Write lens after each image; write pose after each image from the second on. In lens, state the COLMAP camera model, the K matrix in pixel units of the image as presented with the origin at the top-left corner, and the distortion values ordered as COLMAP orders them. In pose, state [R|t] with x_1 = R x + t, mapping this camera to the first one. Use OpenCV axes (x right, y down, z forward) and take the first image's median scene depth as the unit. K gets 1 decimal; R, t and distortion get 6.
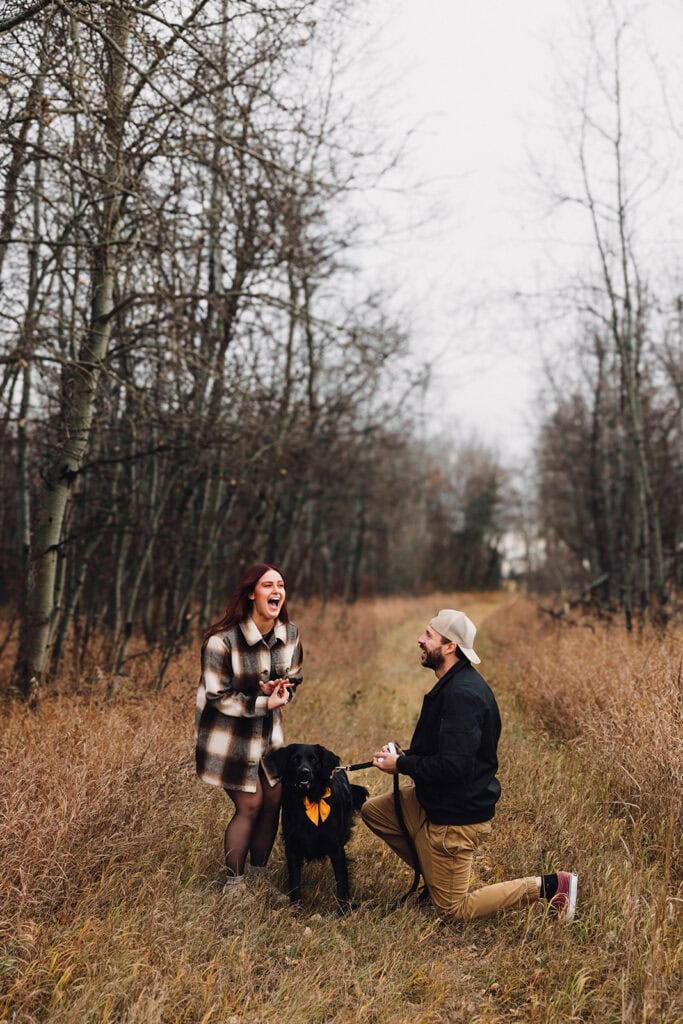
lens RADIAL K [[1422.2, 0, 314.0], [0, 1422.2, 527.8], [0, 0, 1]] dist [-0.014500, 0.000000]
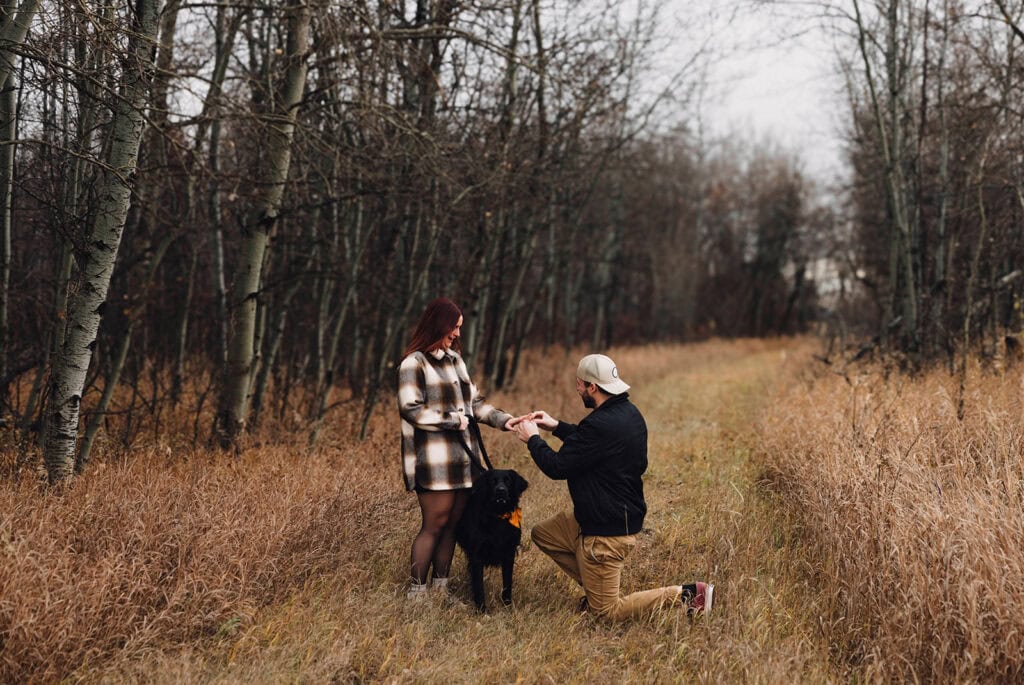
lens RADIAL K [[1860.1, 0, 518.6], [0, 1860.1, 416.2], [0, 0, 1]] dist [0.009774, 0.000000]
pose [[0.999424, -0.003800, -0.033718, 0.038453], [0.006732, 0.996162, 0.087271, -0.012382], [0.033257, -0.087447, 0.995614, -0.248595]]
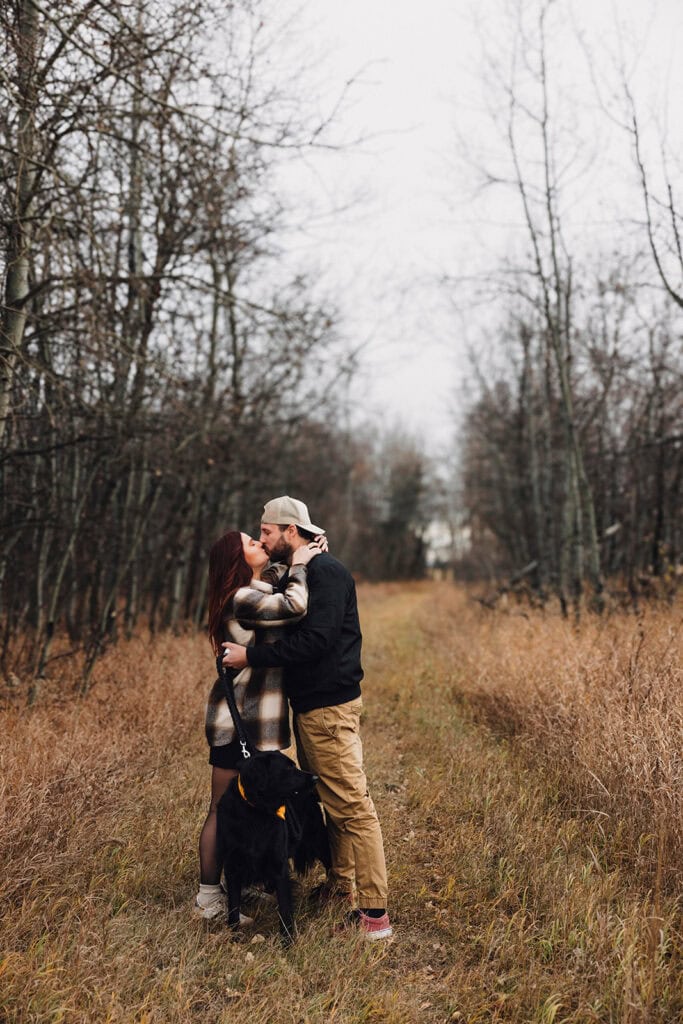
lens RADIAL K [[1422.2, 0, 318.9], [0, 1422.2, 527.0], [0, 0, 1]] dist [-0.014500, 0.000000]
pose [[0.998280, -0.015941, 0.056420, -0.002951], [0.015621, 0.999859, 0.006106, 0.000157], [-0.056509, -0.005214, 0.998388, 0.033230]]
